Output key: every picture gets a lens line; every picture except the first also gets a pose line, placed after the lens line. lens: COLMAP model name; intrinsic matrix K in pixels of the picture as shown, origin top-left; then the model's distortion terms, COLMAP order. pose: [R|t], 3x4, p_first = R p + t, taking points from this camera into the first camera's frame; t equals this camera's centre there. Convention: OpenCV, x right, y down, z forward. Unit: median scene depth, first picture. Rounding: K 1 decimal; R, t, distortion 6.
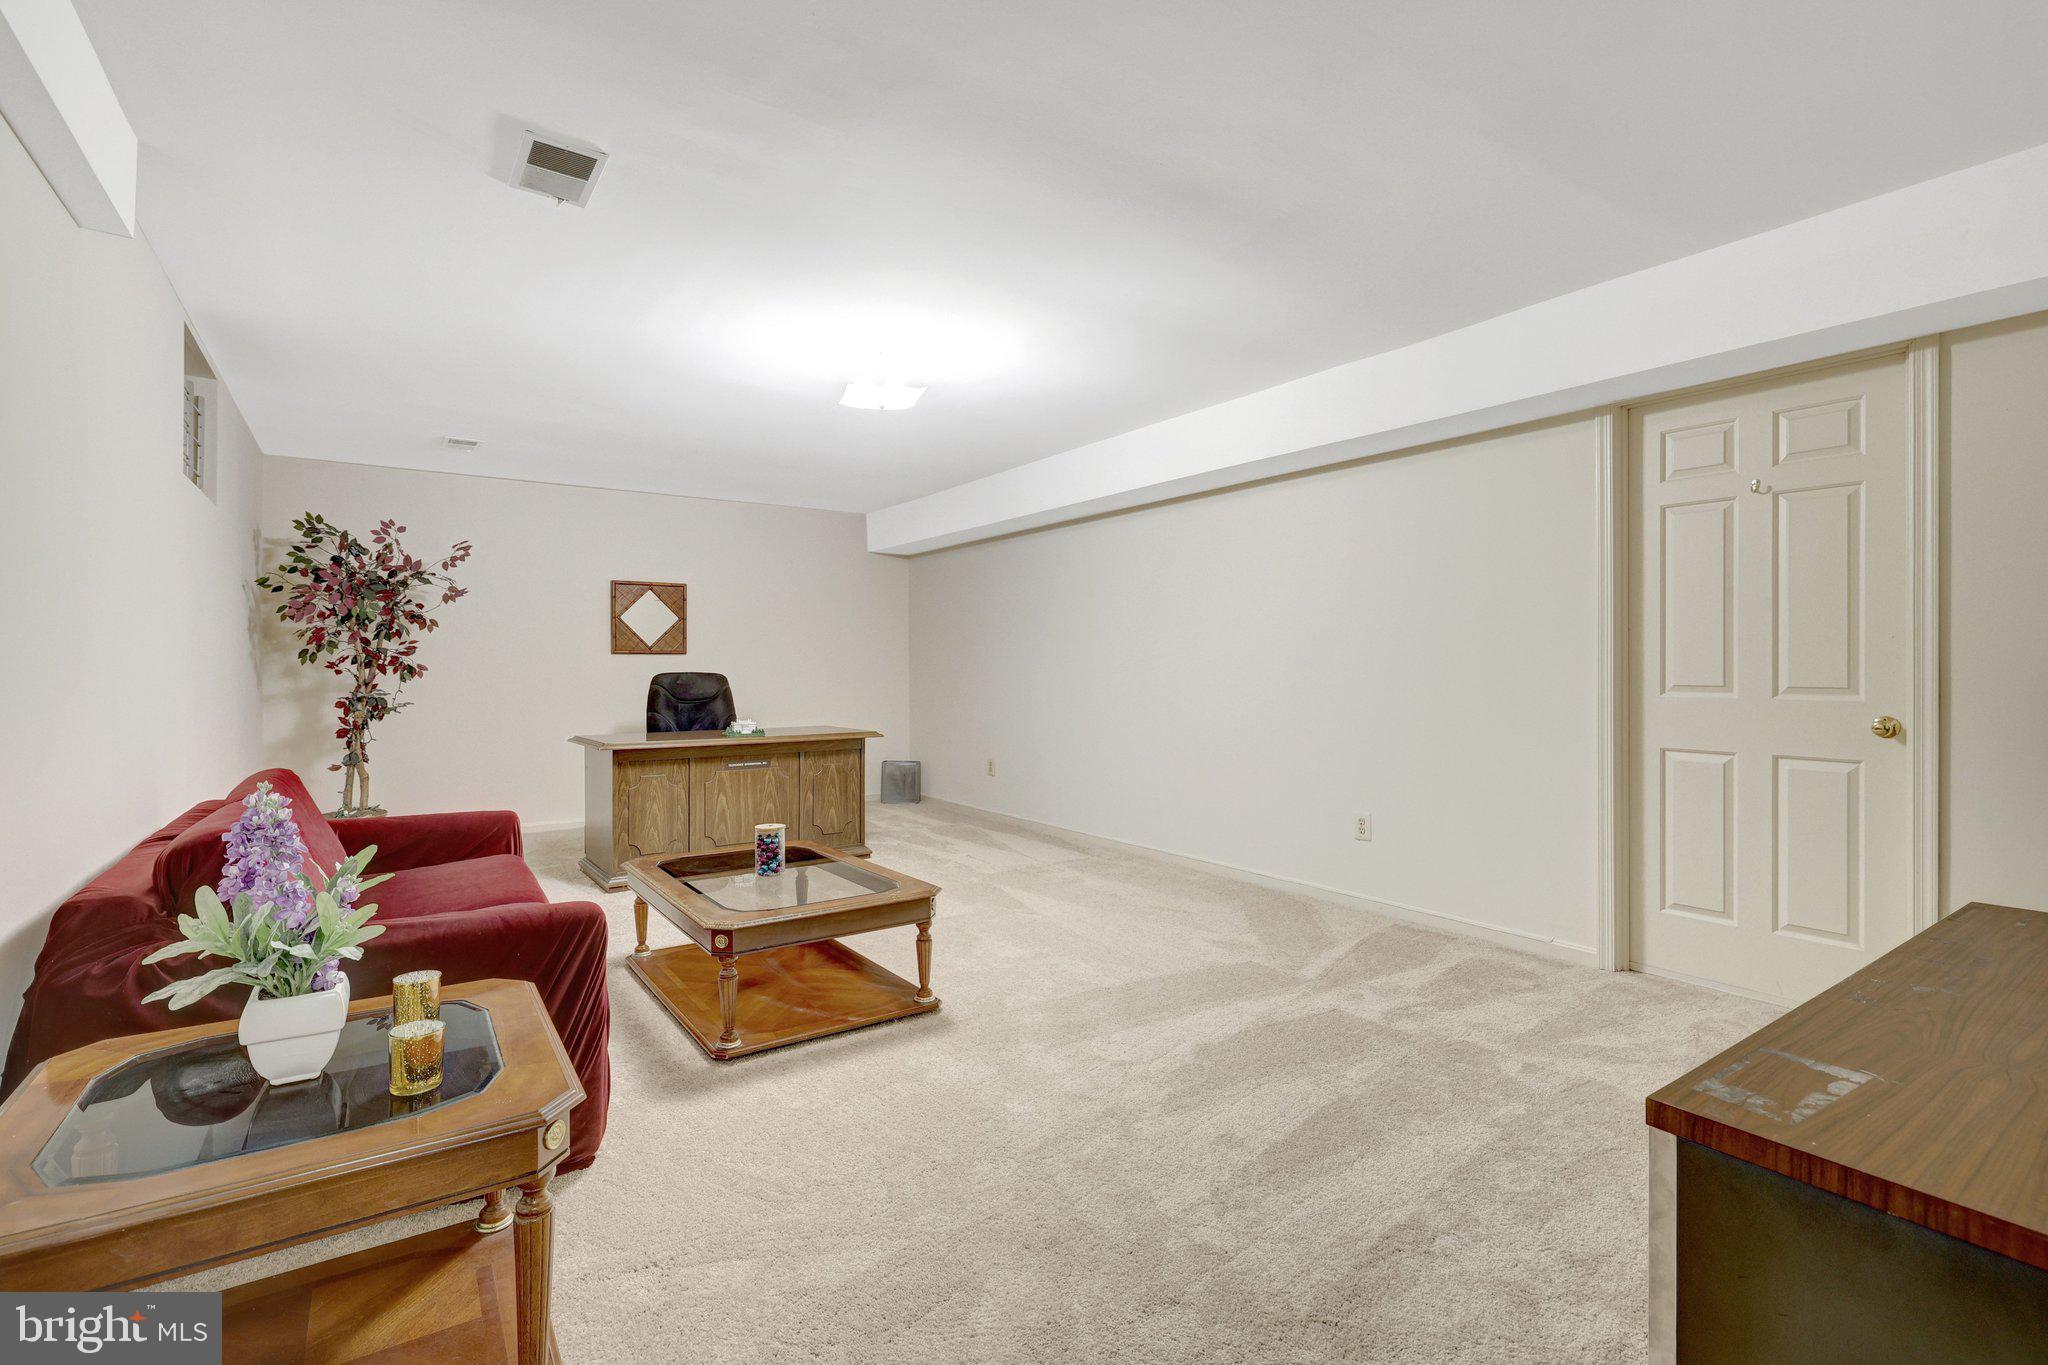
lens RADIAL K [[889.9, 0, 1027.8], [0, 889.9, 680.8], [0, 0, 1]] dist [-0.002232, 0.000388]
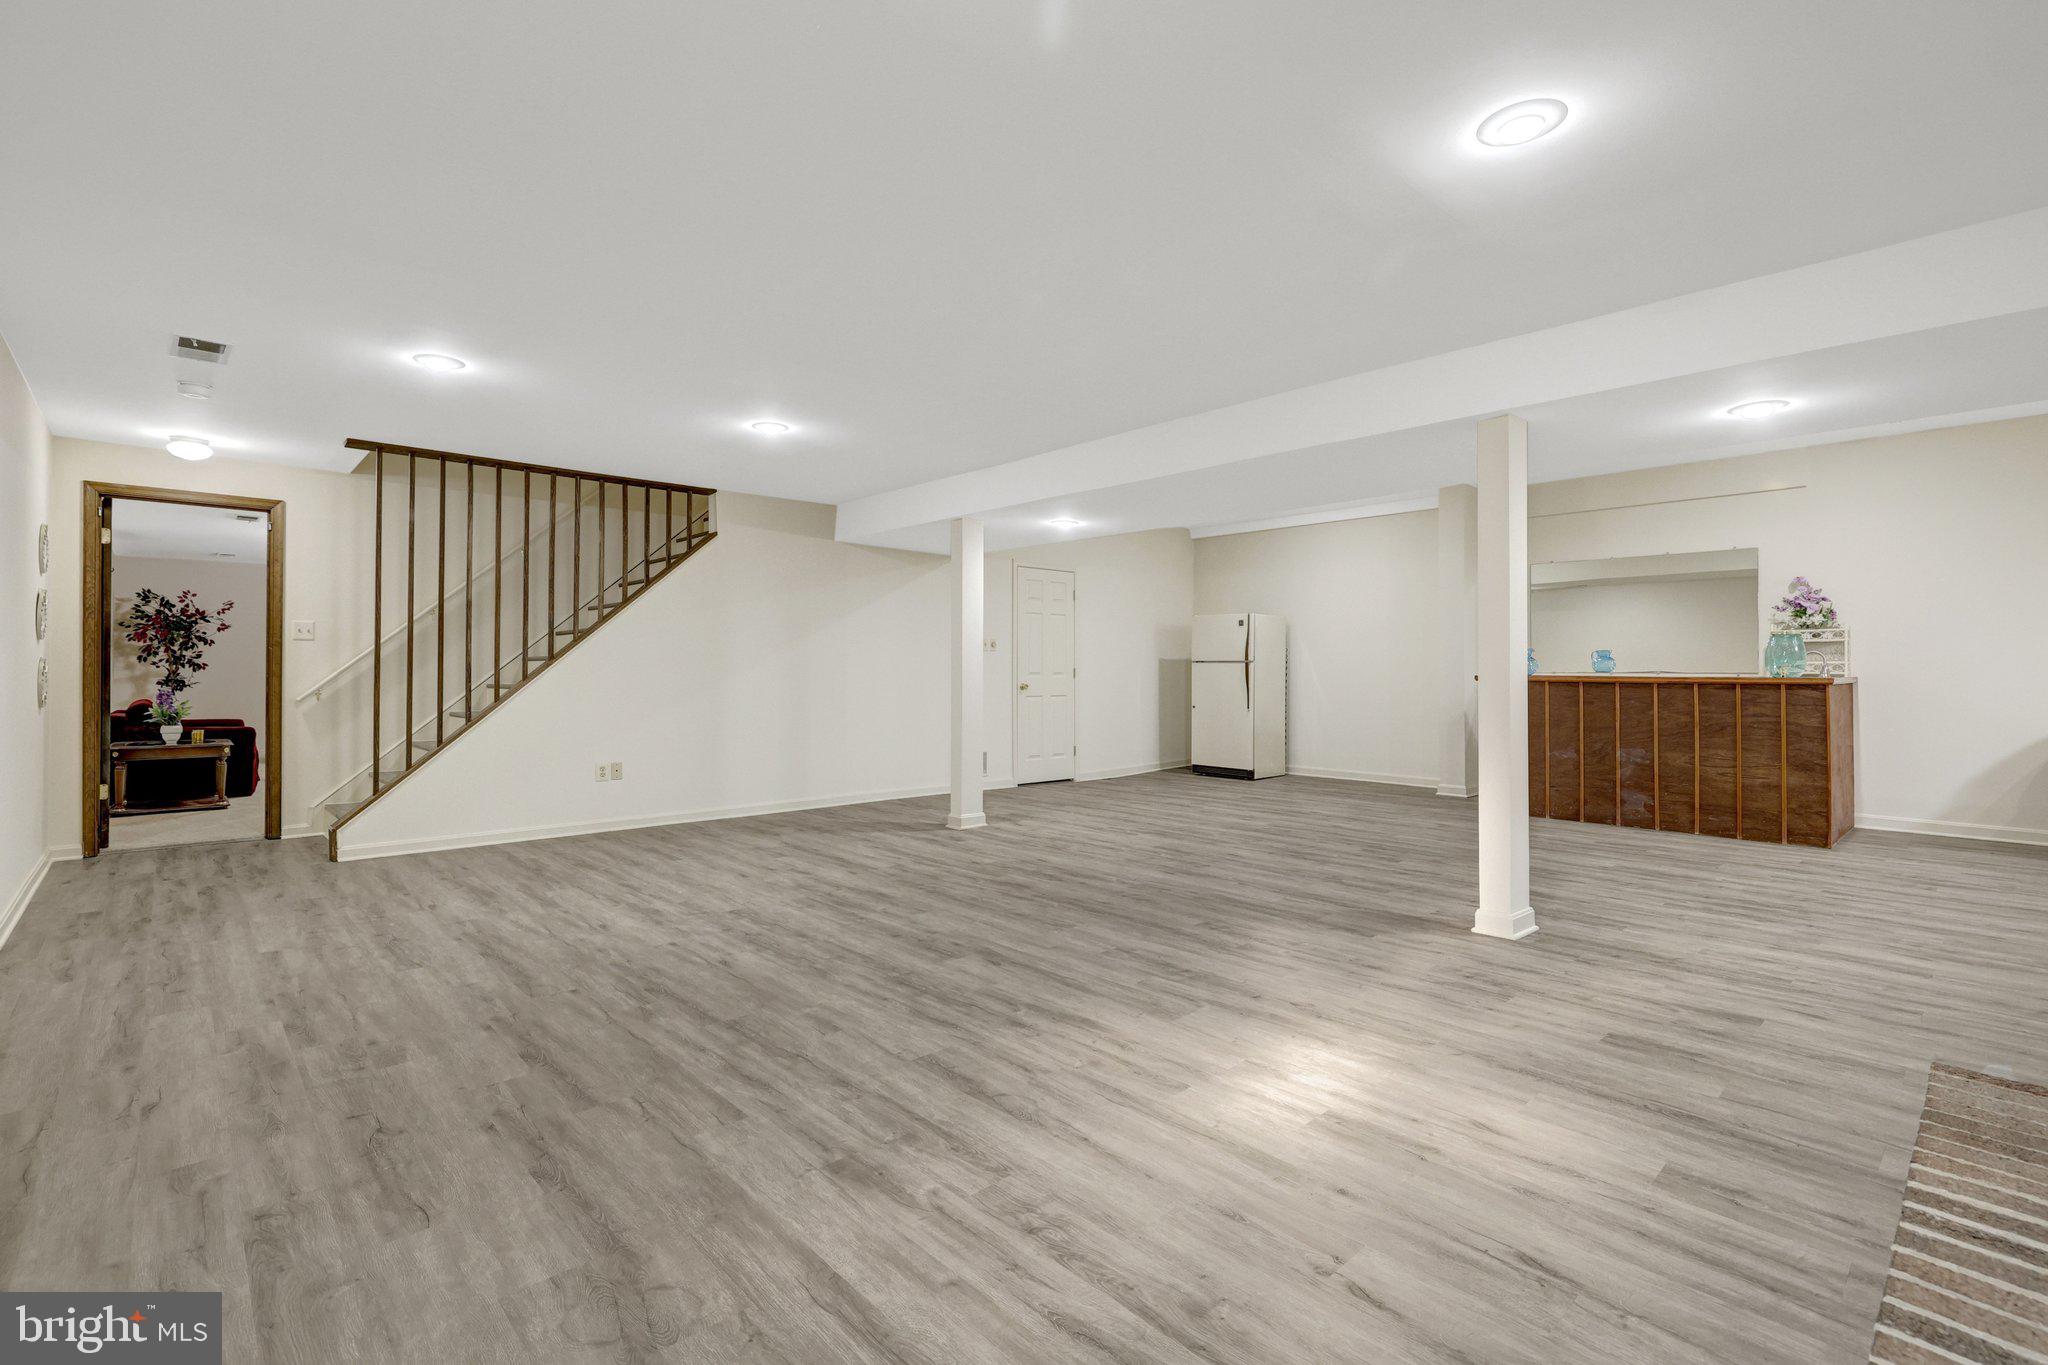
lens RADIAL K [[889.9, 0, 1017.8], [0, 889.9, 670.5], [0, 0, 1]] dist [-0.002232, 0.000388]
pose [[0.990777, -0.000479, 0.135502, 0.862920], [0.002677, 0.999868, -0.016039, 0.035665], [-0.135477, 0.016254, 0.990647, -1.232490]]
